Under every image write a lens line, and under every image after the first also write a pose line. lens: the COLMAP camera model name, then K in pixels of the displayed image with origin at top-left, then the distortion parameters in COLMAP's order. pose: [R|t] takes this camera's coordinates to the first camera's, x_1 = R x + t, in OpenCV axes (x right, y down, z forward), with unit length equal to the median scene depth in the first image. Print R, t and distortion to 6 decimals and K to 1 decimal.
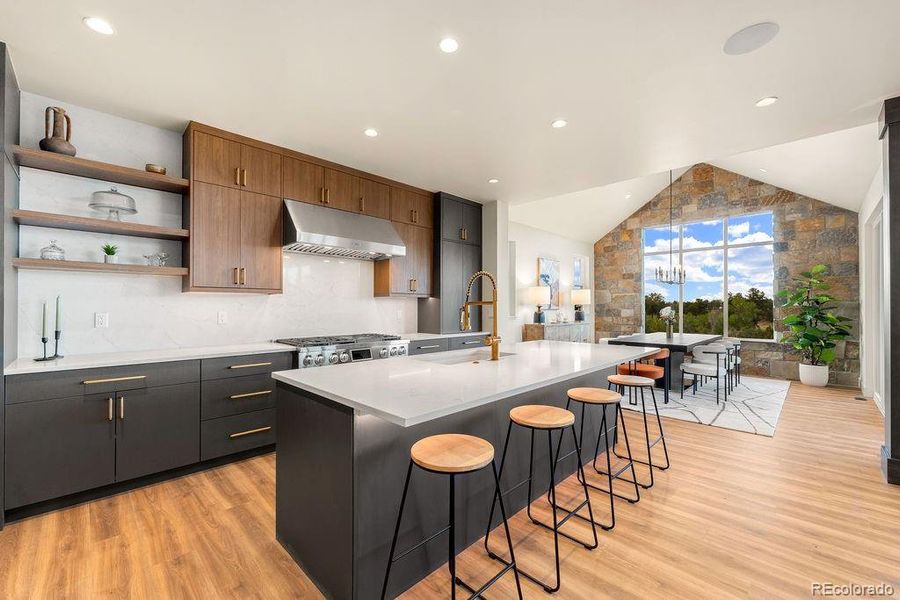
lens RADIAL K [[365.9, 0, 448.7], [0, 365.9, 302.7], [0, 0, 1]] dist [0.000391, -0.000084]
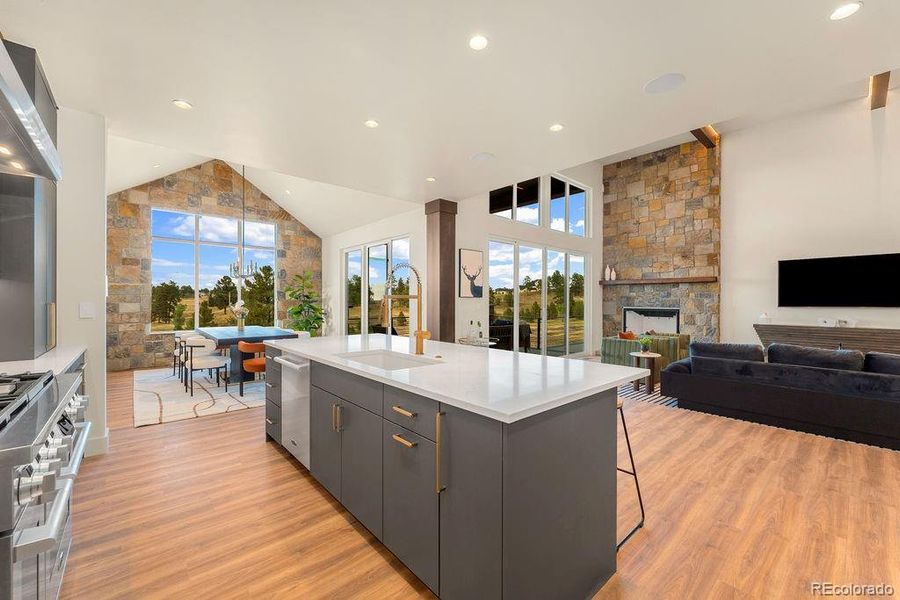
lens RADIAL K [[365.9, 0, 448.7], [0, 365.9, 302.7], [0, 0, 1]] dist [0.000391, -0.000084]
pose [[0.061131, -0.005333, 0.998115, -0.300036], [-0.013475, 0.999890, 0.006168, 0.002853], [-0.998039, -0.013826, 0.061053, 0.299623]]
